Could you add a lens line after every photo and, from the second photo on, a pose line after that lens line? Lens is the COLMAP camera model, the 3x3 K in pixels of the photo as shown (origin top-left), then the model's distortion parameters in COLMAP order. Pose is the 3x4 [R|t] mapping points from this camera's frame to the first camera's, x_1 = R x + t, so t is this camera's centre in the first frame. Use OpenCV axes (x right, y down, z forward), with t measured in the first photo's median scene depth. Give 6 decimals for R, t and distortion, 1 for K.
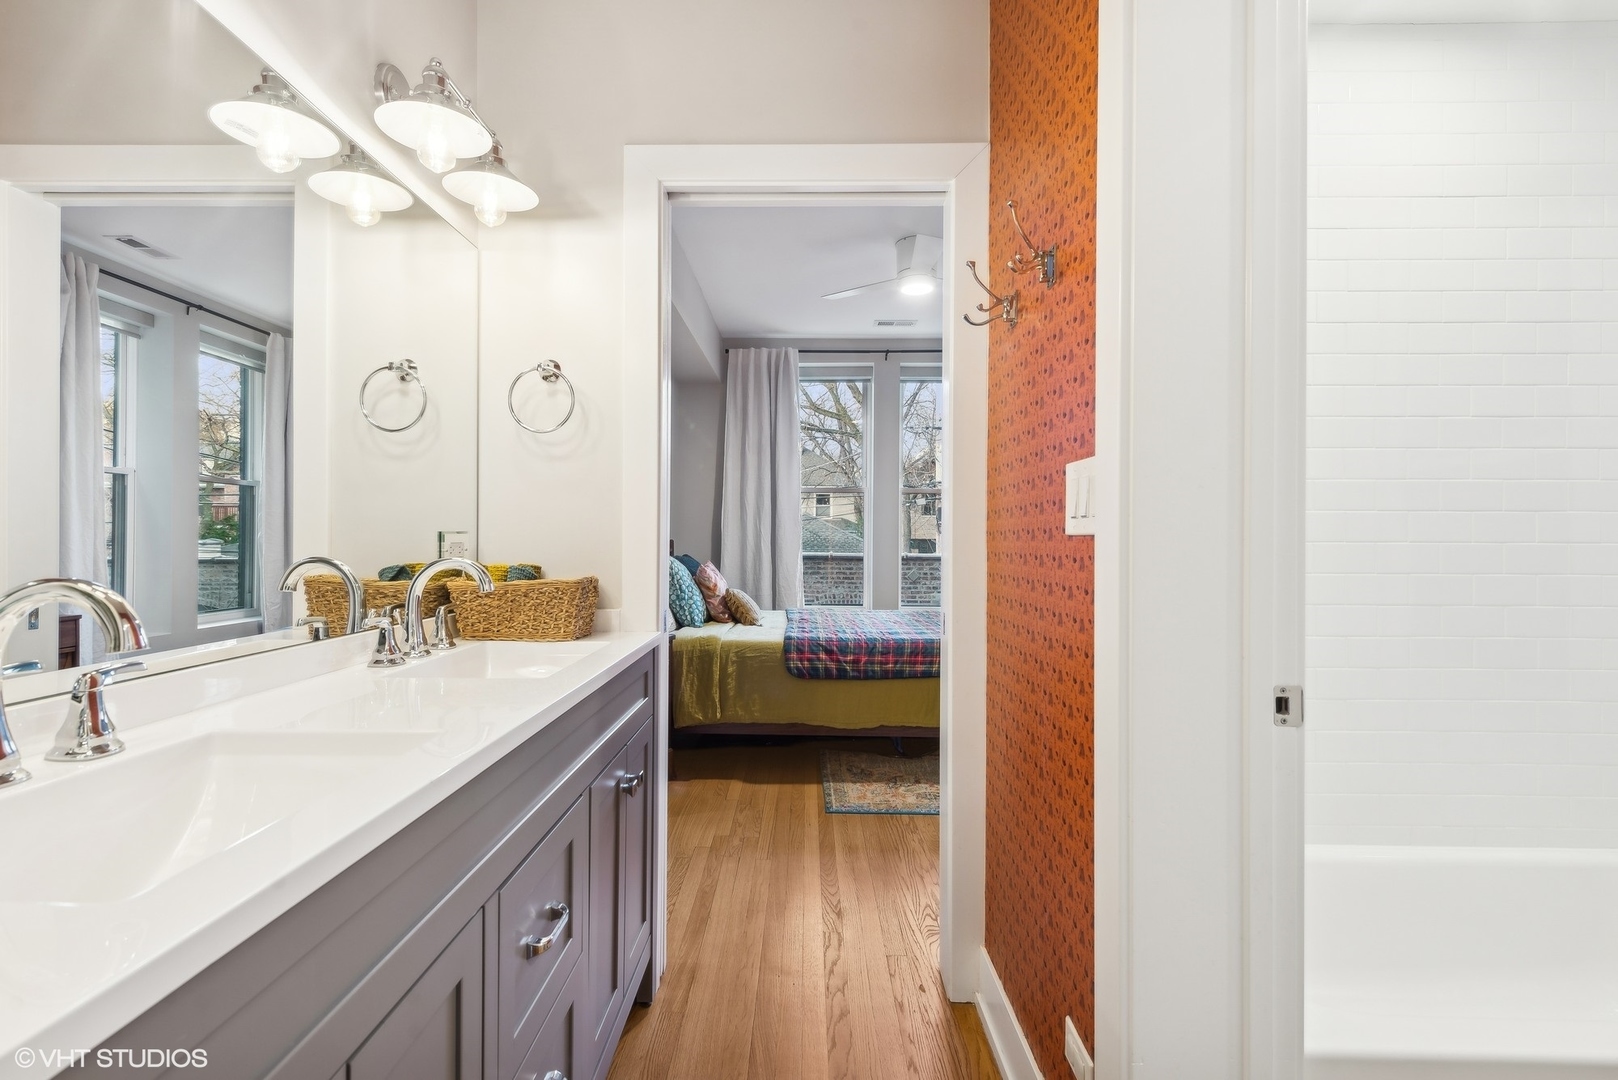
lens RADIAL K [[705.6, 0, 812.4], [0, 705.6, 538.9], [0, 0, 1]] dist [0.015771, 0.000153]
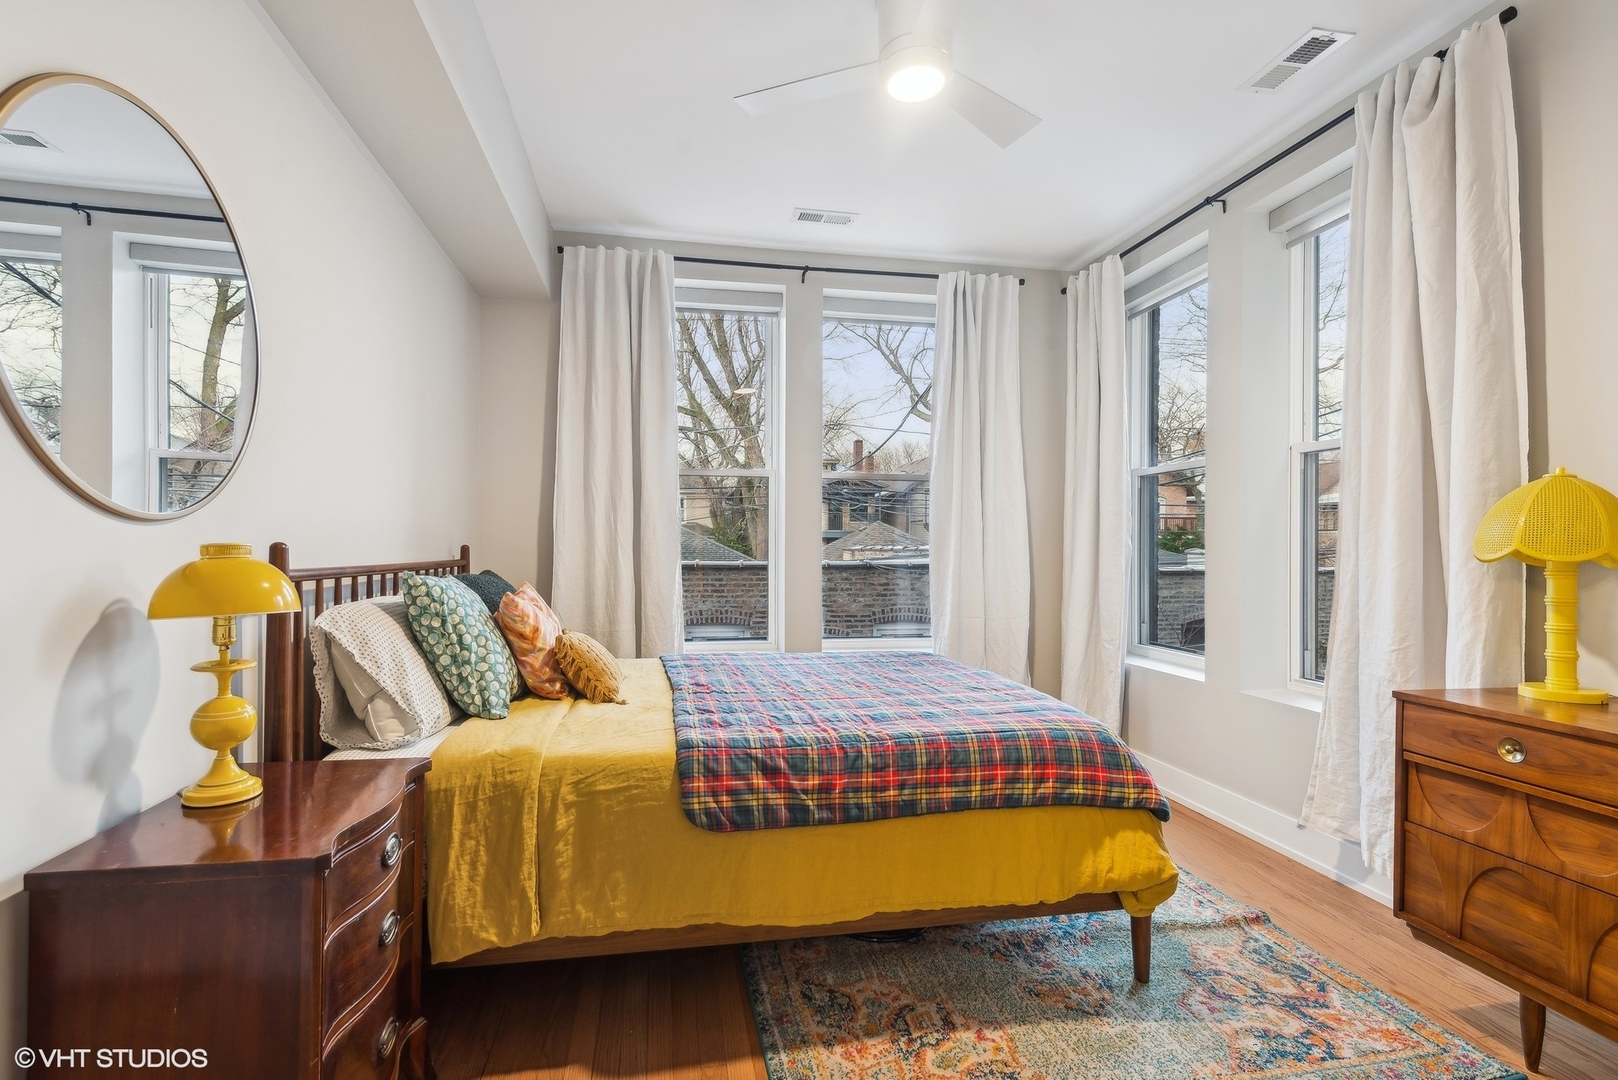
lens RADIAL K [[705.6, 0, 794.1], [0, 705.6, 550.6], [0, 0, 1]] dist [0.015771, 0.000153]
pose [[0.982649, -0.004046, 0.185433, -0.050972], [0.002398, 0.999956, 0.009115, 0.001073], [-0.185461, -0.008512, 0.982615, 0.507419]]
